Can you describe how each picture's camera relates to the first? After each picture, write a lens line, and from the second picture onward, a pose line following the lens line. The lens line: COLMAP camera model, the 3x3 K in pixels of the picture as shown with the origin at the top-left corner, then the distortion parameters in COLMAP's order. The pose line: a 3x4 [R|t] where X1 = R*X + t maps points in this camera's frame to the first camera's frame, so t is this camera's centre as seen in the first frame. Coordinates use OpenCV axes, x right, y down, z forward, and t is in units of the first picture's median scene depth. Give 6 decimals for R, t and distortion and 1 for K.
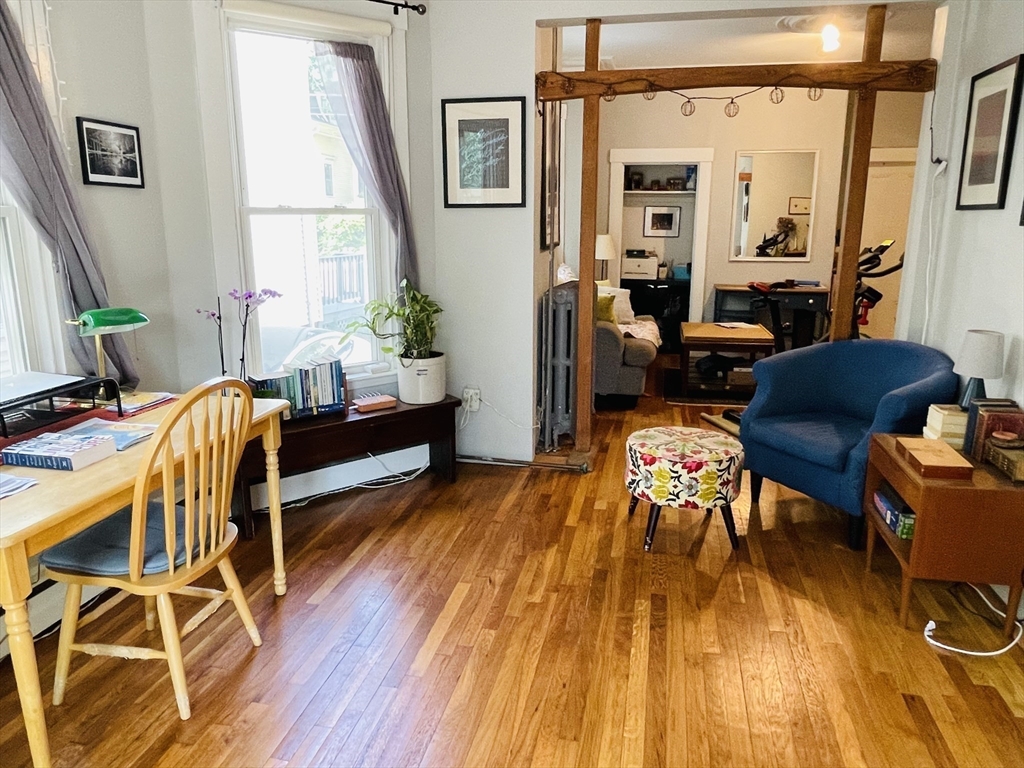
lens RADIAL K [[723.3, 0, 508.9], [0, 723.3, 402.7], [0, 0, 1]] dist [-0.008157, -0.003637]
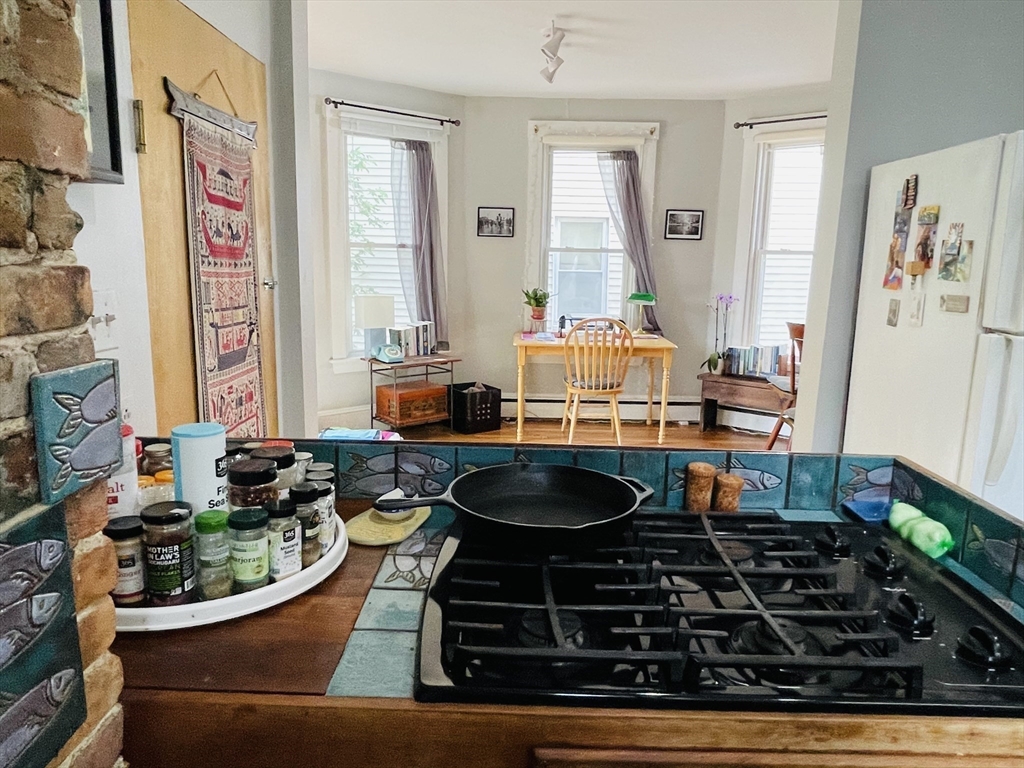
lens RADIAL K [[723.3, 0, 508.9], [0, 723.3, 402.7], [0, 0, 1]] dist [-0.008157, -0.003637]
pose [[0.200595, 0.205150, -0.957954, 1.418165], [-0.255498, 0.954944, 0.151004, -0.034118], [0.945771, 0.214464, 0.243972, 0.105697]]
